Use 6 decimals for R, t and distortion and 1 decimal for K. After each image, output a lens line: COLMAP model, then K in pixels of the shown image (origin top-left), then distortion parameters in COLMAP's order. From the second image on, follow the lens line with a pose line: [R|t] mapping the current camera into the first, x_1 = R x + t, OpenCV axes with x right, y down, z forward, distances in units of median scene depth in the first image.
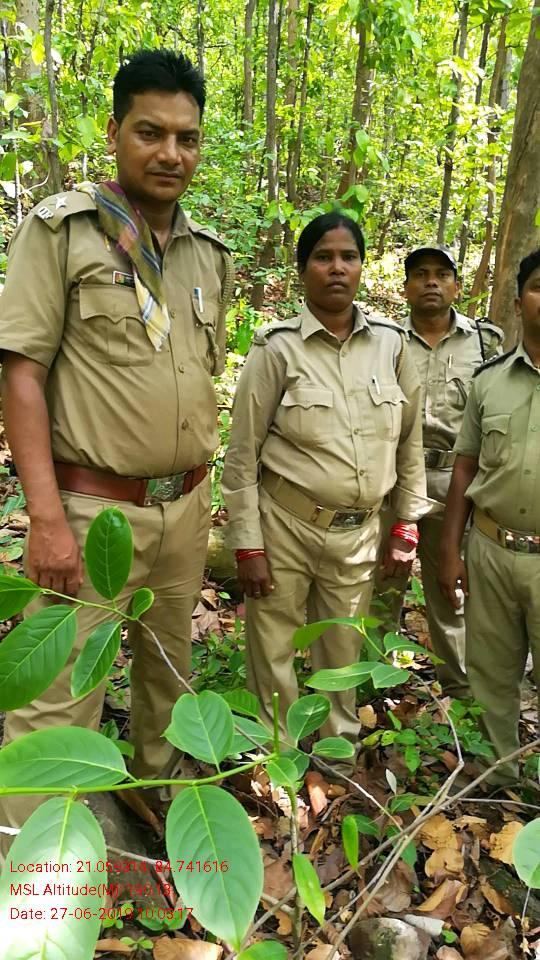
lens RADIAL K [[678.9, 0, 270.0], [0, 678.9, 480.0], [0, 0, 1]] dist [-0.096582, 0.056774]
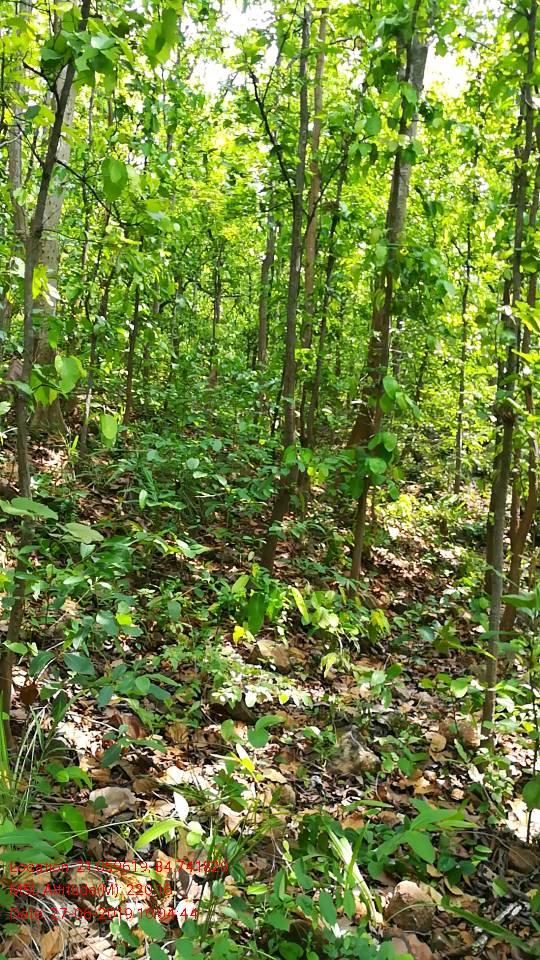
lens RADIAL K [[678.9, 0, 270.0], [0, 678.9, 480.0], [0, 0, 1]] dist [-0.096582, 0.056774]
pose [[0.999712, 0.023101, -0.006528, -0.013728], [-0.023980, 0.948463, -0.315978, -0.070977], [-0.001108, 0.316043, 0.948744, 0.123279]]
